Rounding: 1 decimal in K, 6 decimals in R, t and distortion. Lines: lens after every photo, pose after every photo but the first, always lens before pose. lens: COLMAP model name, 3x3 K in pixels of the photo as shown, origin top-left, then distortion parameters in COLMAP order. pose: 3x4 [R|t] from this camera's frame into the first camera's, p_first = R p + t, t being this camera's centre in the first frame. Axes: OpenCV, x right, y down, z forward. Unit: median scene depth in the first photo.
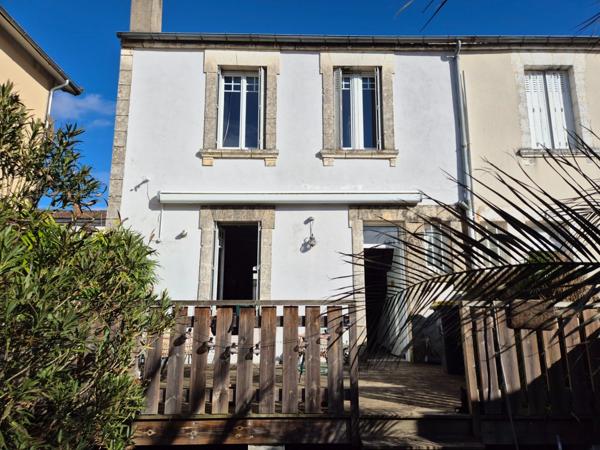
lens RADIAL K [[405.0, 0, 302.4], [0, 405.0, 228.8], [0, 0, 1]] dist [0.057931, -0.038701]
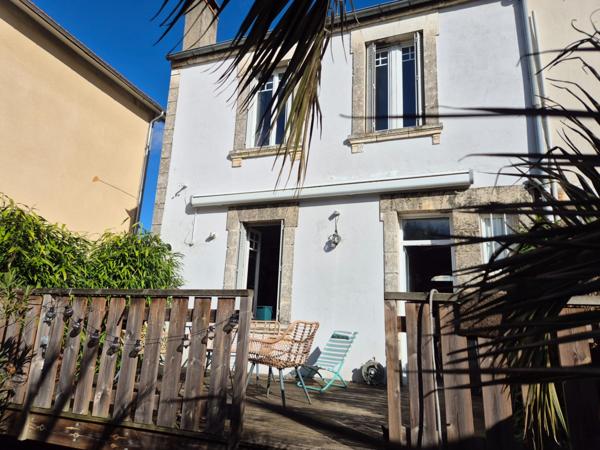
lens RADIAL K [[405.0, 0, 295.7], [0, 405.0, 220.7], [0, 0, 1]] dist [0.057931, -0.038701]
pose [[0.925996, -0.053290, -0.373753, 0.266058], [0.028110, 0.996972, -0.072505, 0.051829], [0.376485, 0.056633, 0.924690, 0.153184]]
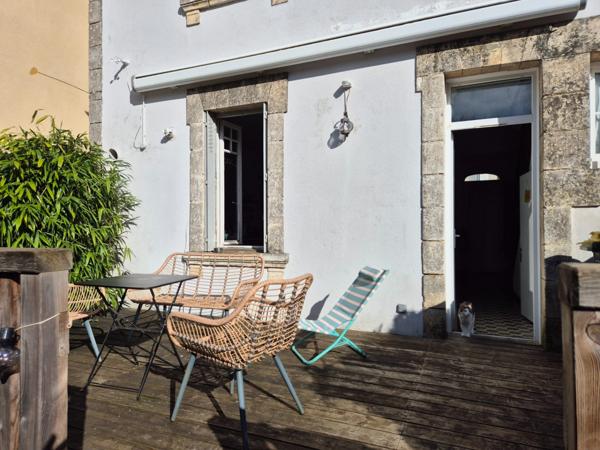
lens RADIAL K [[405.0, 0, 296.9], [0, 405.0, 226.2], [0, 0, 1]] dist [0.057931, -0.038701]
pose [[0.910482, -0.005119, -0.413517, 0.191556], [0.079967, 0.983231, 0.163899, 0.068222], [0.405743, -0.182295, 0.895623, 0.428599]]
